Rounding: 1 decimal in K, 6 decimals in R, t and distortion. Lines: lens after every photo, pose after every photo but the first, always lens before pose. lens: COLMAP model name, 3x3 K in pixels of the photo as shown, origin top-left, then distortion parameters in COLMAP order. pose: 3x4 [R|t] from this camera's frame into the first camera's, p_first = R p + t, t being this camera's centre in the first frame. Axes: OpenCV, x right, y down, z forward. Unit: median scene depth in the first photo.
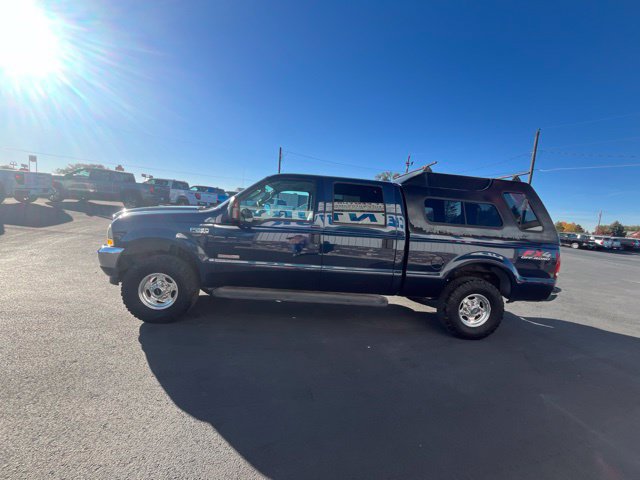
lens RADIAL K [[261.1, 0, 320.0], [0, 261.1, 240.0], [0, 0, 1]] dist [-0.017574, 0.000030]
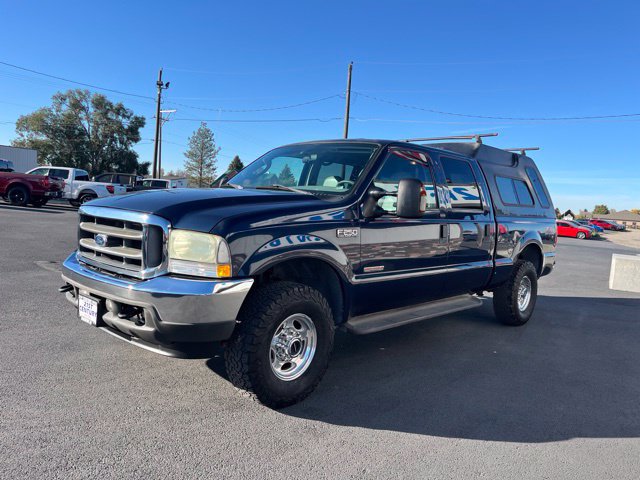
lens RADIAL K [[485.8, 0, 321.3], [0, 485.8, 236.1], [0, 0, 1]] dist [0.075799, -0.104287]
pose [[0.730164, -0.086026, 0.677835, -1.281227], [0.067881, 0.996268, 0.053317, -0.093189], [-0.679892, 0.007082, 0.733278, 0.184953]]
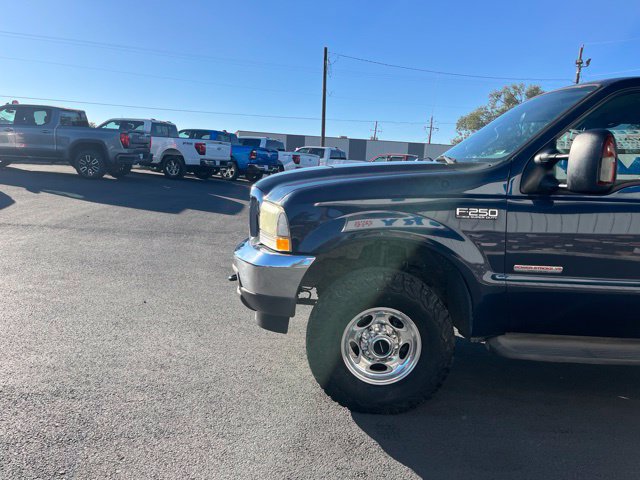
lens RADIAL K [[485.3, 0, 320.0], [0, 485.3, 240.0], [0, 0, 1]] dist [0.070663, -0.107031]
pose [[0.994721, -0.027950, -0.098738, -0.644411], [0.031175, 0.999025, 0.031271, -0.025397], [0.097768, -0.034184, 0.994622, 0.119946]]
